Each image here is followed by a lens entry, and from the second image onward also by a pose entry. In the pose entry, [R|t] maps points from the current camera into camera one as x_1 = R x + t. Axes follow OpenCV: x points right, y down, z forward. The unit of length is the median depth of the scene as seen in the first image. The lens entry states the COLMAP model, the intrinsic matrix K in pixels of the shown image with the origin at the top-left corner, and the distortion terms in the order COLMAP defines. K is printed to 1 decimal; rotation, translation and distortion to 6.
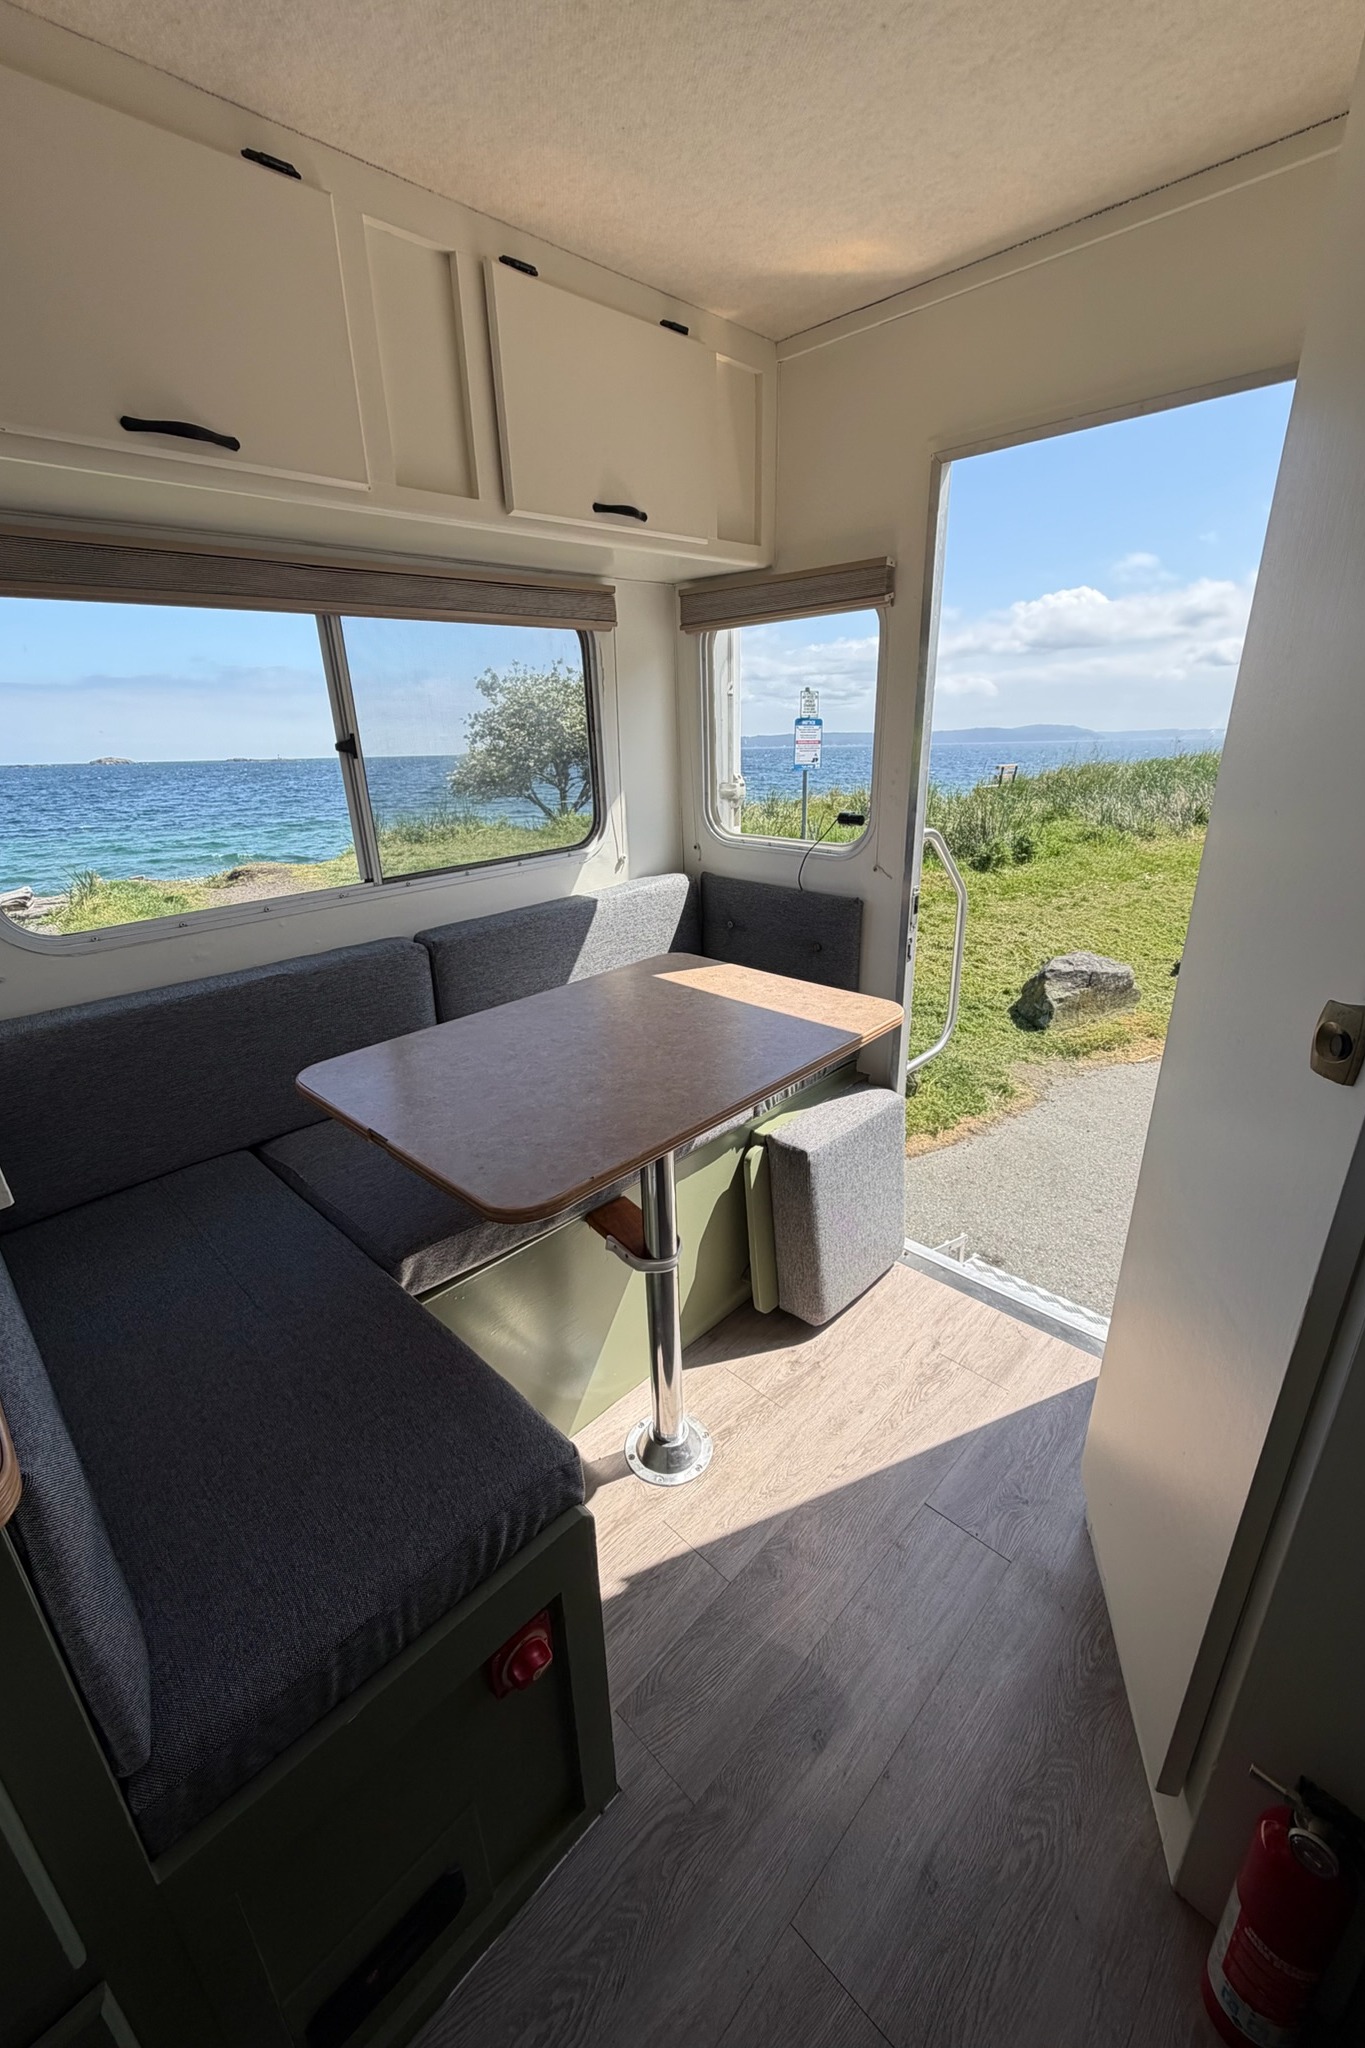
lens RADIAL K [[815.2, 0, 682.5], [0, 815.2, 1024.0], [0, 0, 1]] dist [0.001869, -0.000376]
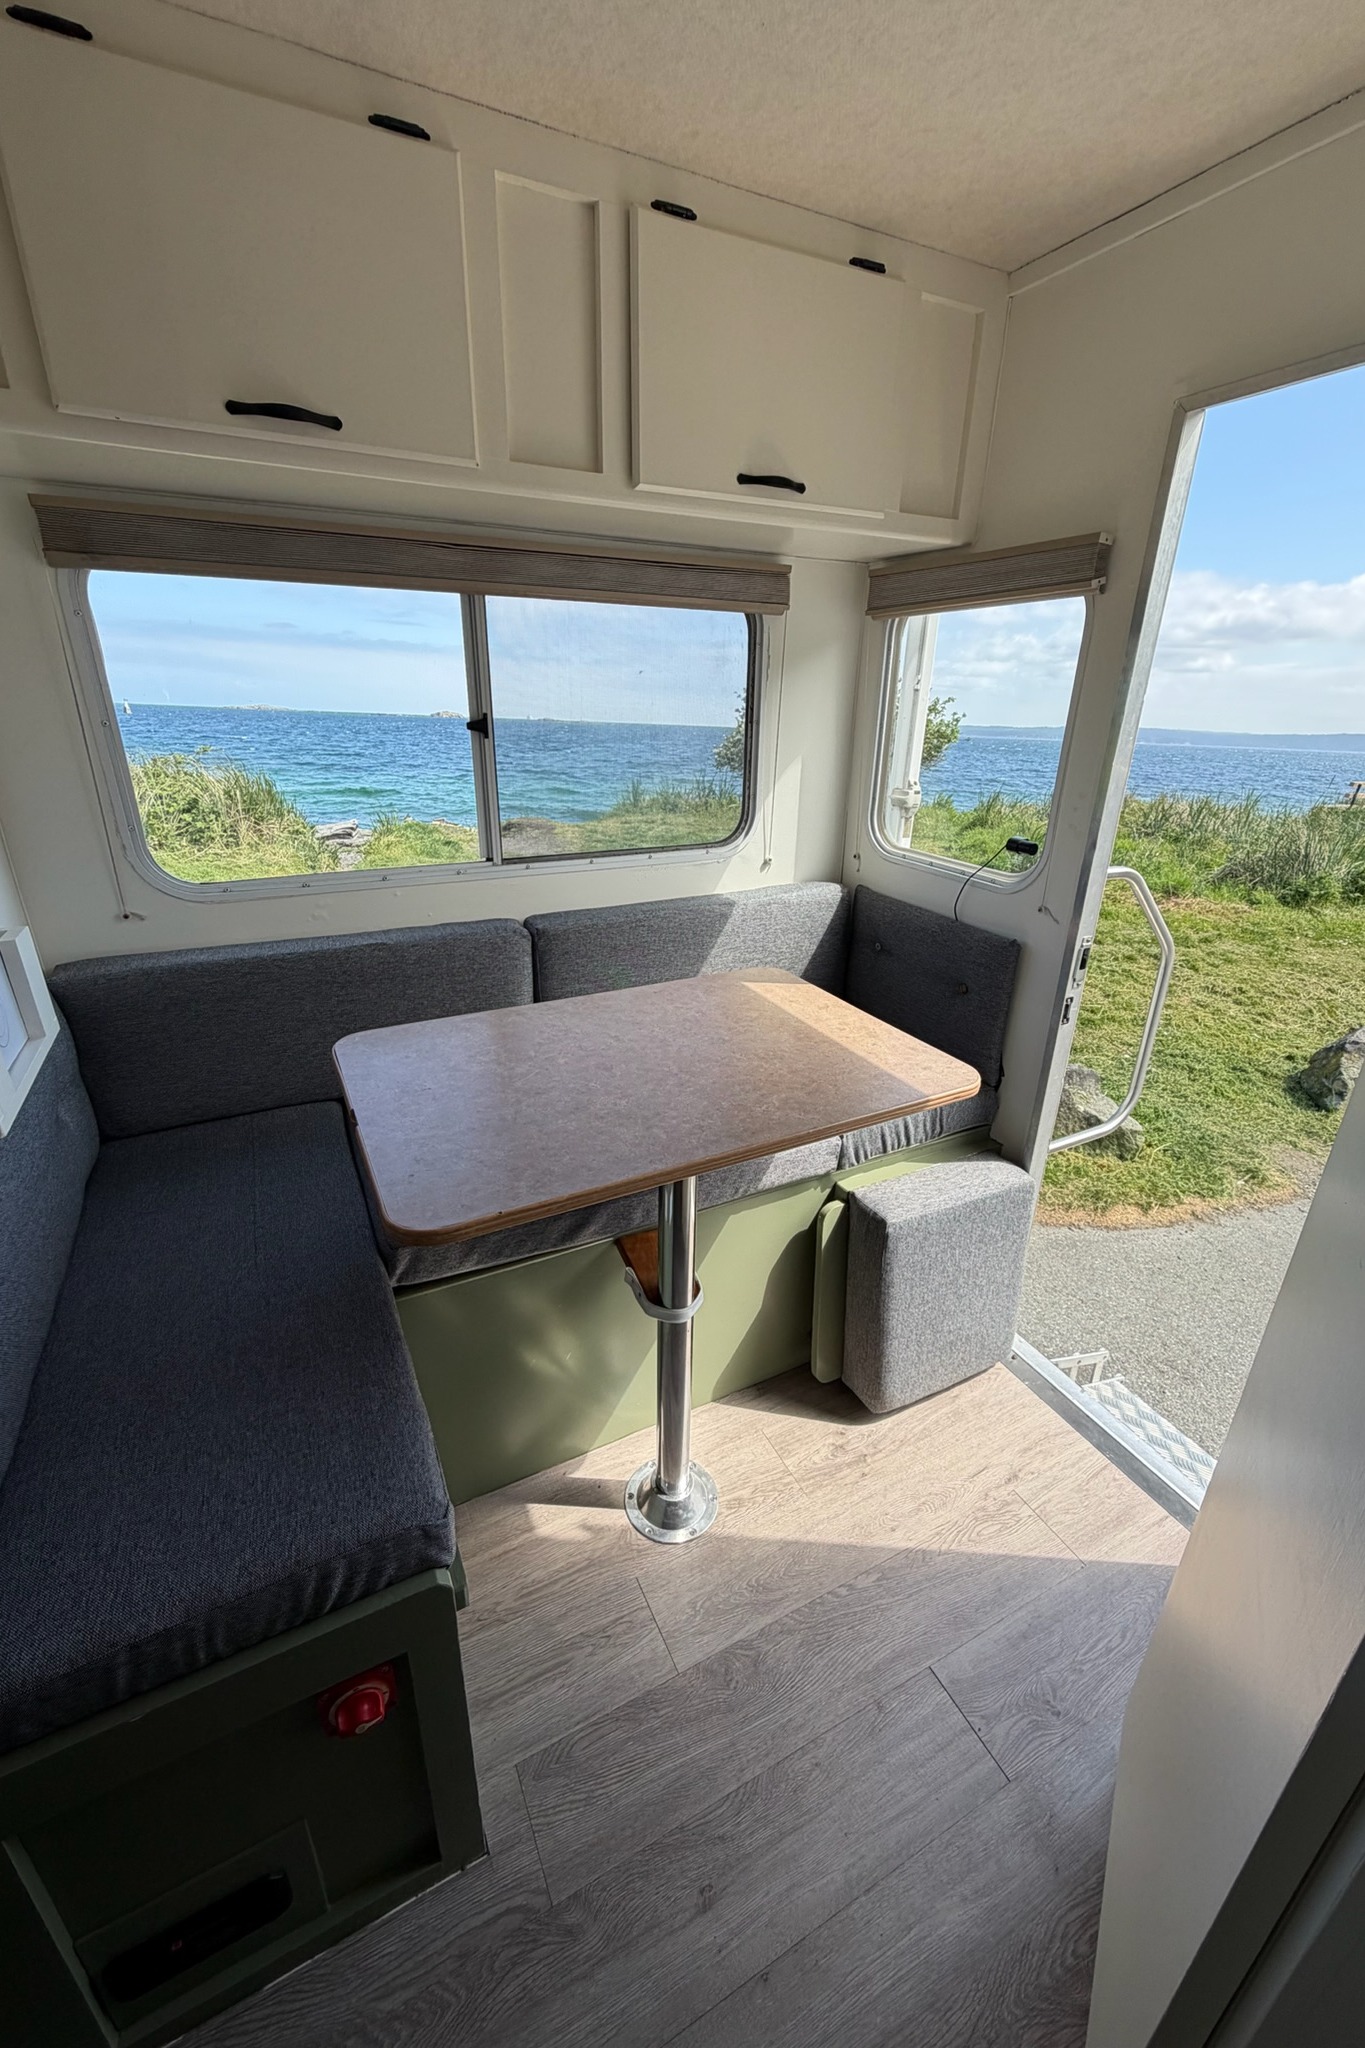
lens RADIAL K [[815.2, 0, 682.5], [0, 815.2, 1024.0], [0, 0, 1]] dist [0.001869, -0.000376]
pose [[0.945629, 0.164221, -0.280743, 0.155375], [-0.157361, 0.986423, 0.046971, -0.059229], [0.284645, -0.000239, 0.958633, 0.097711]]
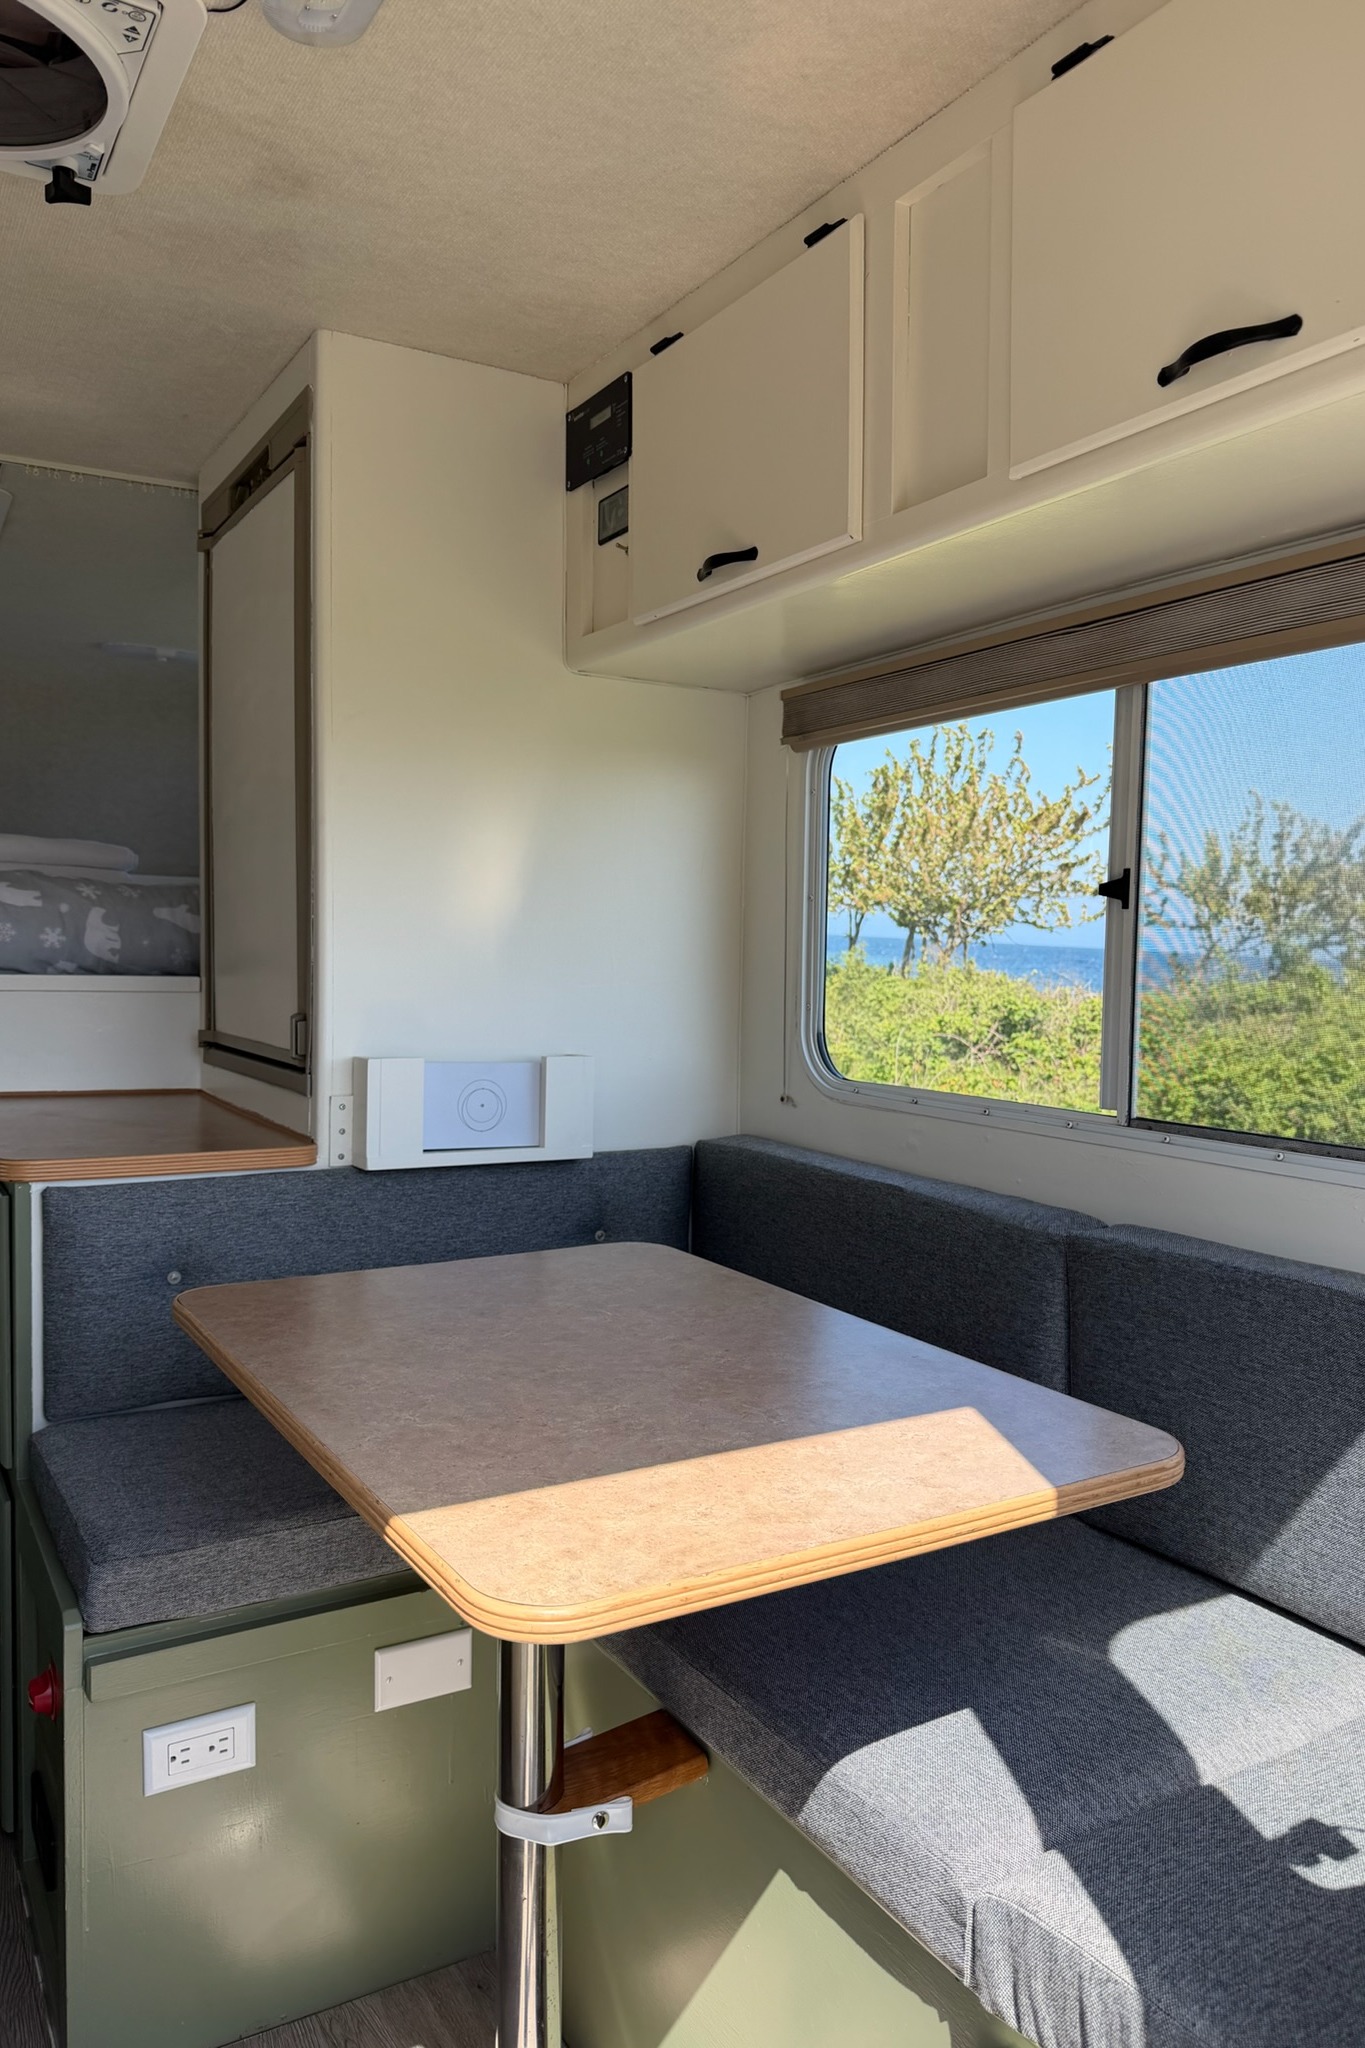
lens RADIAL K [[1435.1, 0, 682.5], [0, 1435.1, 1024.0], [0, 0, 1]] dist [0.000426, -0.000385]
pose [[-0.261165, 0.075013, -0.962375, 0.636116], [-0.359202, 0.917827, 0.169019, -0.284872], [0.895973, 0.389829, -0.212759, 0.894492]]
